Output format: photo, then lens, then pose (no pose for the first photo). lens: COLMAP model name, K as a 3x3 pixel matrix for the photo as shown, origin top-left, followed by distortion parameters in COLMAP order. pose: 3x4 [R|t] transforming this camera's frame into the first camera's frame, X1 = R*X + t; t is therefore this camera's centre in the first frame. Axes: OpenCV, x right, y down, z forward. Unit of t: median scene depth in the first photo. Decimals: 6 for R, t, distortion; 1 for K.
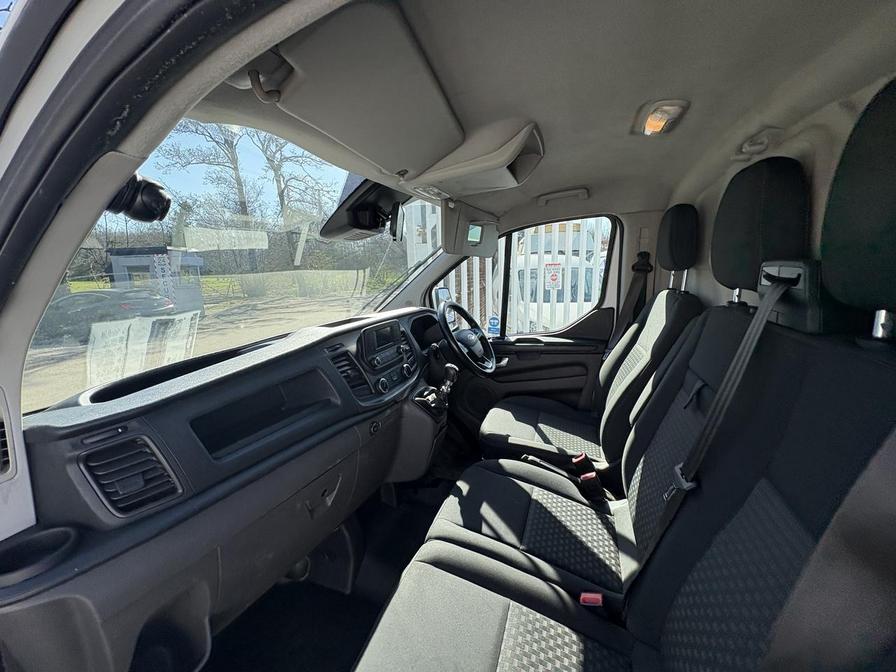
lens RADIAL K [[356.9, 0, 445.3], [0, 356.9, 338.2], [0, 0, 1]] dist [0.002227, -0.000019]
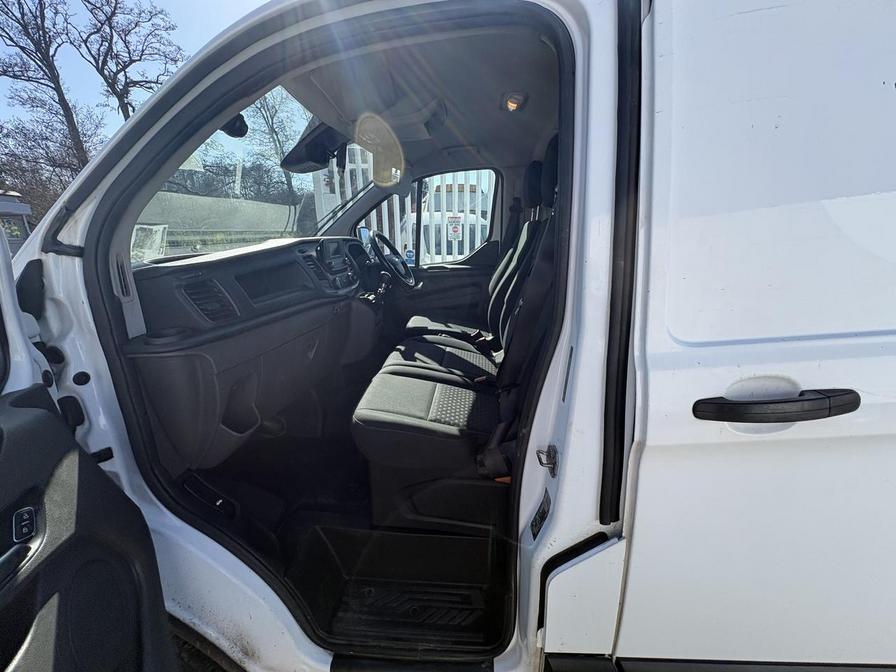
lens RADIAL K [[356.9, 0, 446.3], [0, 356.9, 338.8], [0, 0, 1]] dist [0.002227, -0.000019]
pose [[0.964182, -0.055939, 0.259275, -0.106639], [0.029589, 0.994091, 0.104441, 0.161761], [-0.263585, -0.093029, 0.960140, -0.332695]]
